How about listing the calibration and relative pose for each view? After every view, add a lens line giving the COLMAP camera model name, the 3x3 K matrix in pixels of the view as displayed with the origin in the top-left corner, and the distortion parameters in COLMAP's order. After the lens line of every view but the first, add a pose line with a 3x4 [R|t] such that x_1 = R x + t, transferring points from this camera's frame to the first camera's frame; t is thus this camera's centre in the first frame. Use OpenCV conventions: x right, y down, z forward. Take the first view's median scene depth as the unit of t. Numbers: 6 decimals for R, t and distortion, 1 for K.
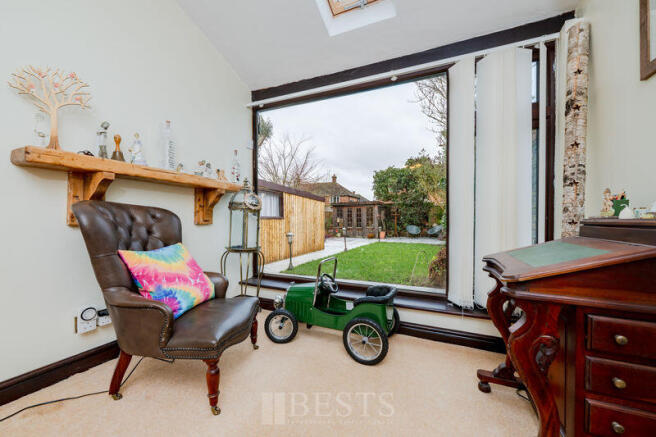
lens RADIAL K [[261.2, 0, 332.4], [0, 261.2, 215.8], [0, 0, 1]] dist [-0.000889, -0.000007]
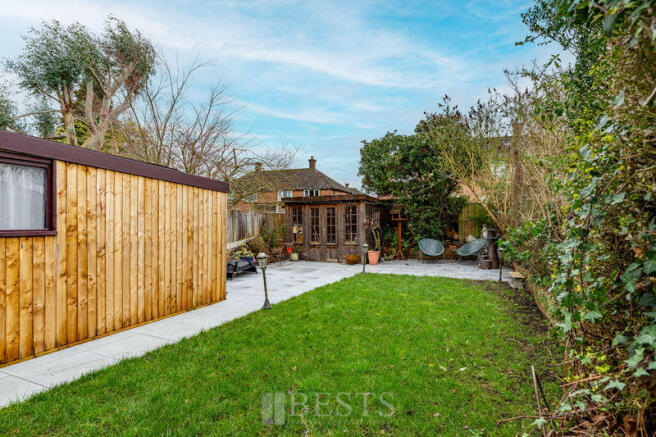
lens RADIAL K [[369.6, 0, 325.1], [0, 369.6, 223.2], [0, 0, 1]] dist [-0.000411, -0.000051]
pose [[0.999956, -0.001065, 0.009334, 0.081545], [0.000972, 0.999950, 0.009938, -0.004470], [-0.009344, -0.009929, 0.999907, 0.231659]]
